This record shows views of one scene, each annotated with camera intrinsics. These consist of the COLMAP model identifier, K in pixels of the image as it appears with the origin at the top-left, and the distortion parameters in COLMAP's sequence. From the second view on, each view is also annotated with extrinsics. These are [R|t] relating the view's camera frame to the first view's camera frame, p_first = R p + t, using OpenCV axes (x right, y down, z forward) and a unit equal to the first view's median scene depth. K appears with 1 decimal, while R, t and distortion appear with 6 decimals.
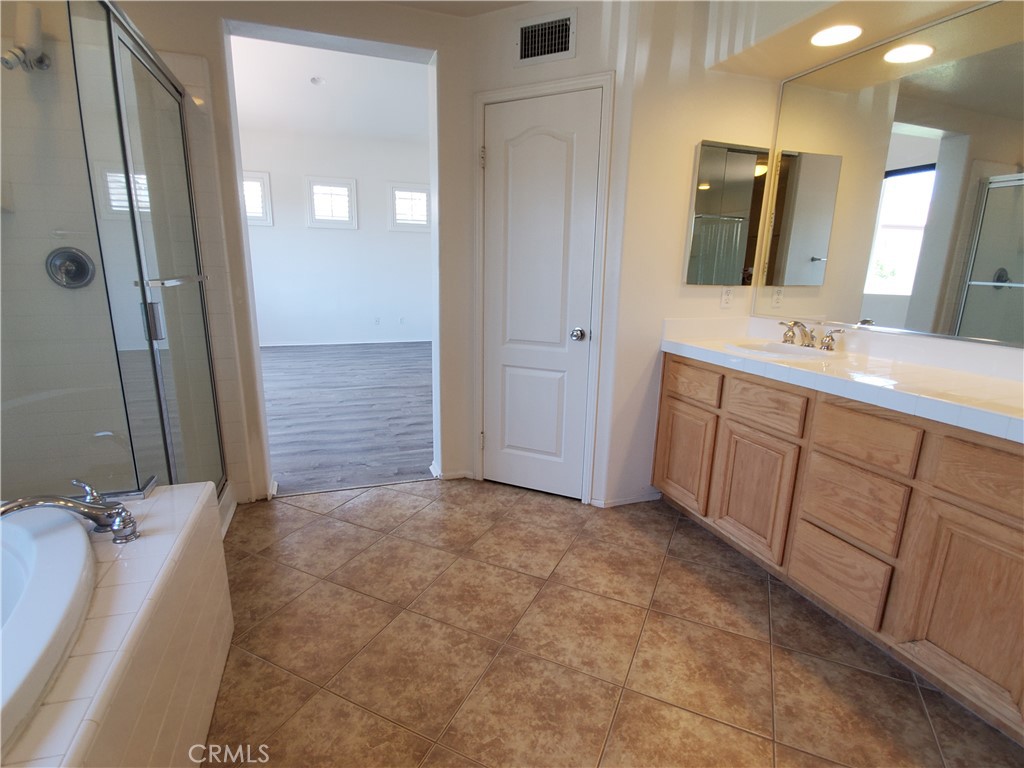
lens RADIAL K [[504.5, 0, 506.6], [0, 504.5, 387.1], [0, 0, 1]] dist [-0.004576, -0.010846]
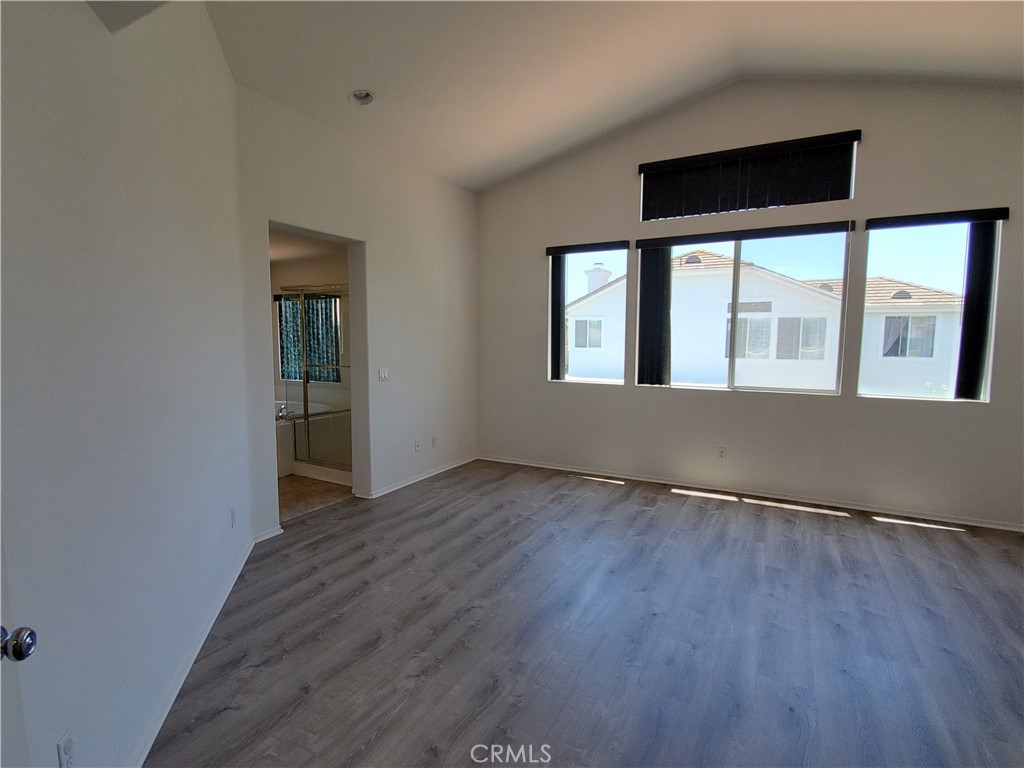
lens RADIAL K [[504.5, 0, 510.0], [0, 504.5, 380.3], [0, 0, 1]] dist [-0.004576, -0.010846]
pose [[-0.740738, 0.032760, -0.670995, 0.099493], [-0.170799, 0.956806, 0.235266, -0.231480], [0.649720, 0.288876, -0.703147, 0.877015]]
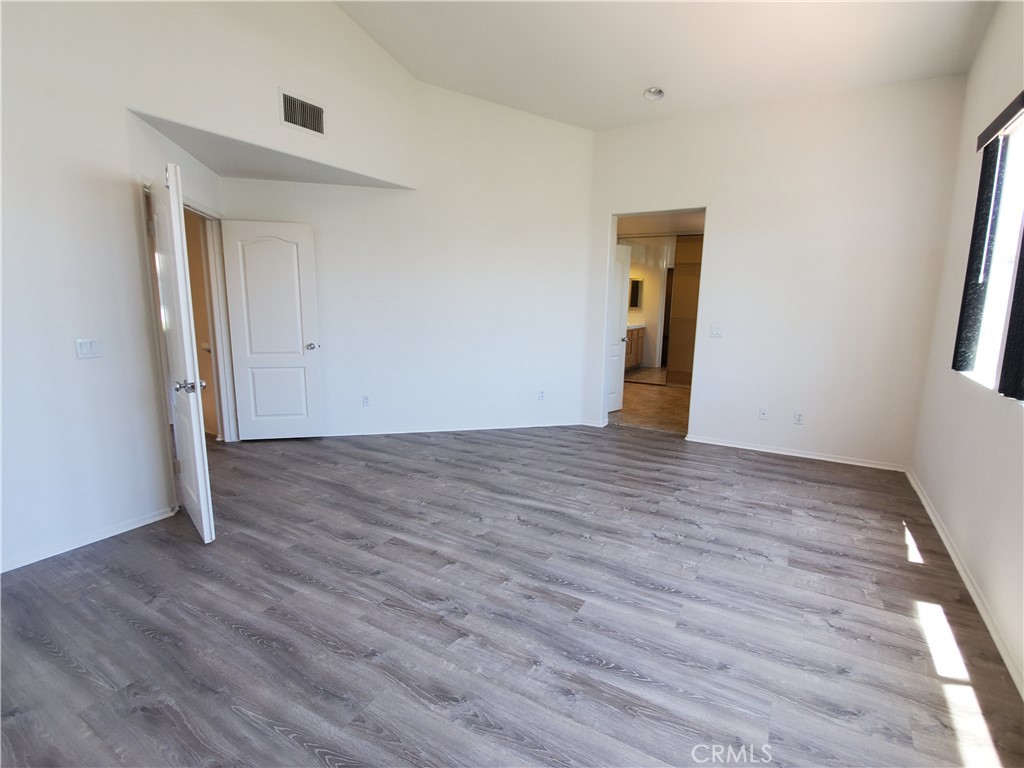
lens RADIAL K [[504.5, 0, 505.2], [0, 504.5, 380.8], [0, 0, 1]] dist [-0.004576, -0.010846]
pose [[-0.640884, -0.151024, 0.752635, -0.520860], [0.151437, 0.936314, 0.316833, -0.253410], [-0.752552, 0.317030, -0.577198, 0.938635]]
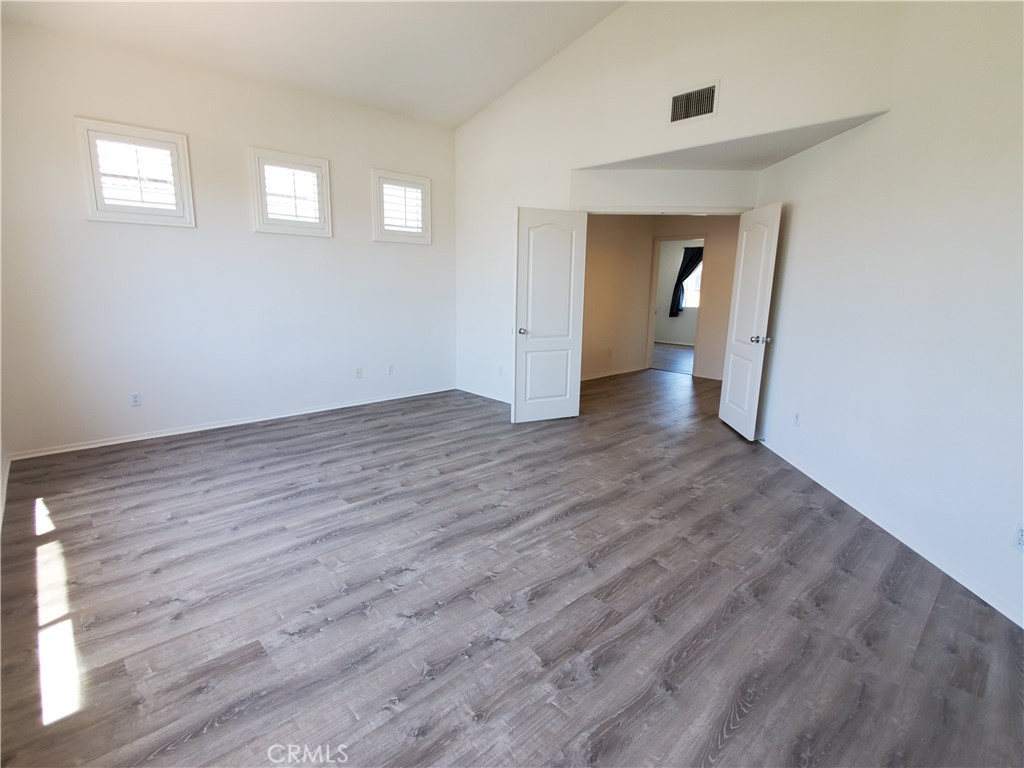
lens RADIAL K [[504.5, 0, 506.0], [0, 504.5, 382.1], [0, 0, 1]] dist [-0.004576, -0.010846]
pose [[0.917644, -0.079531, 0.389364, -0.373714], [0.089796, 0.995926, -0.008203, -0.104100], [-0.387126, 0.042491, 0.921047, 0.330916]]
